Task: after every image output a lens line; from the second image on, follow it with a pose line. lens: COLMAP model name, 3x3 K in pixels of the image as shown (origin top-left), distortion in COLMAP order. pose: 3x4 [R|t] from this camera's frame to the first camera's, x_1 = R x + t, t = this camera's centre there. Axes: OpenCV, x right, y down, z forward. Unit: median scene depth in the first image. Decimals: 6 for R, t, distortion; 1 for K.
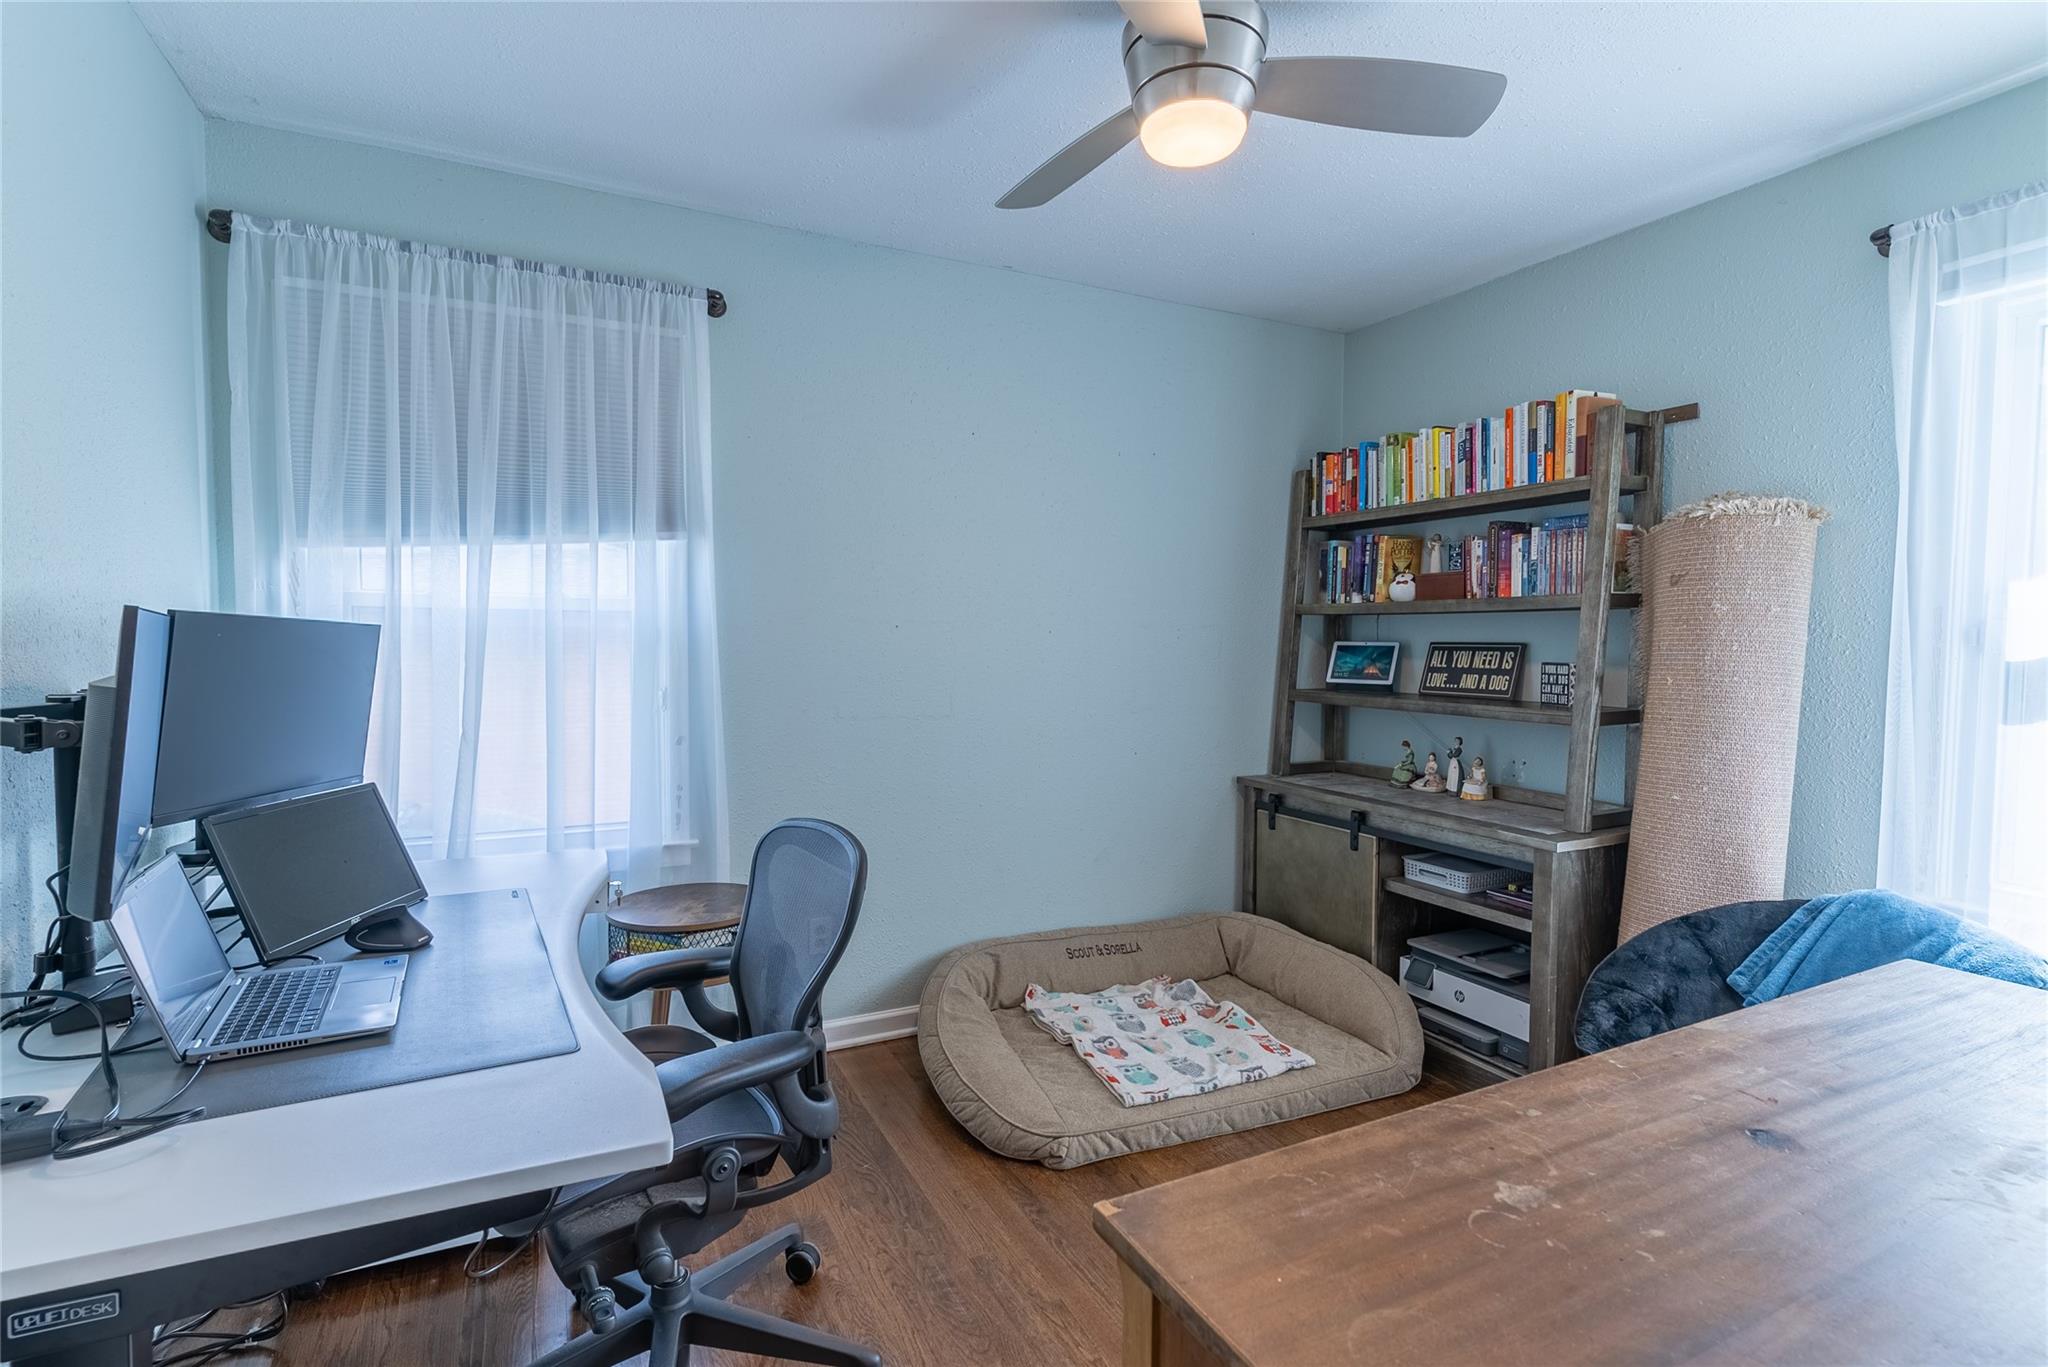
lens RADIAL K [[984.4, 0, 1019.5], [0, 984.4, 685.2], [0, 0, 1]] dist [-0.001429, 0.000307]
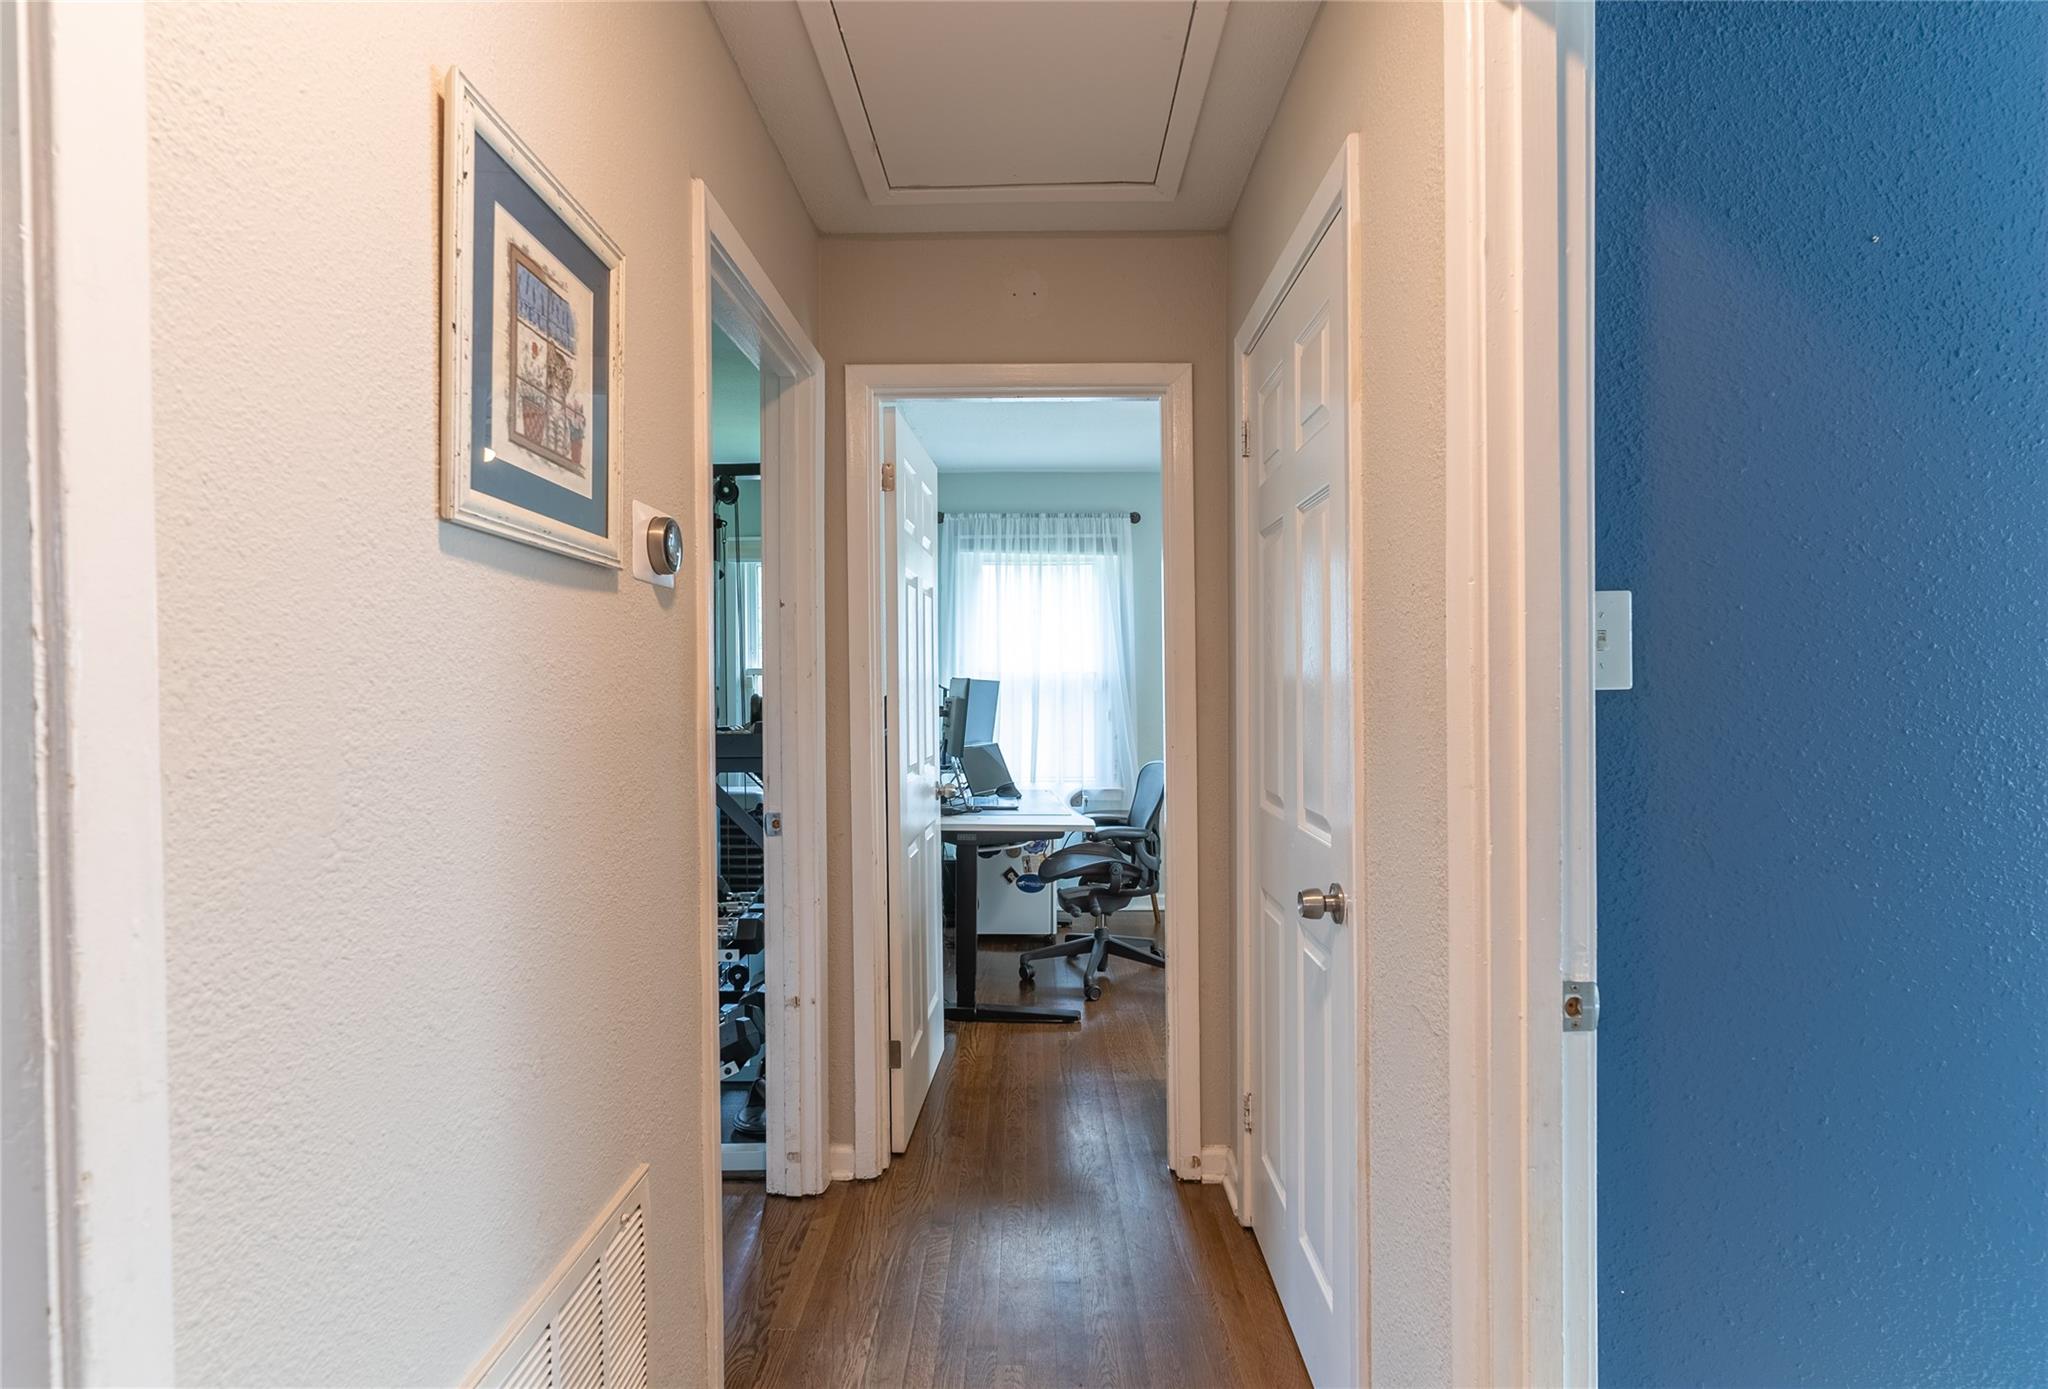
lens RADIAL K [[1036.0, 0, 1035.4], [0, 1036.0, 693.6], [0, 0, 1]] dist [0.000224, 0.000724]
pose [[0.900657, 0.000566, -0.434529, 0.496765], [-0.014301, 0.999496, -0.028340, 0.039631], [0.434294, 0.031739, 0.900212, -1.139184]]
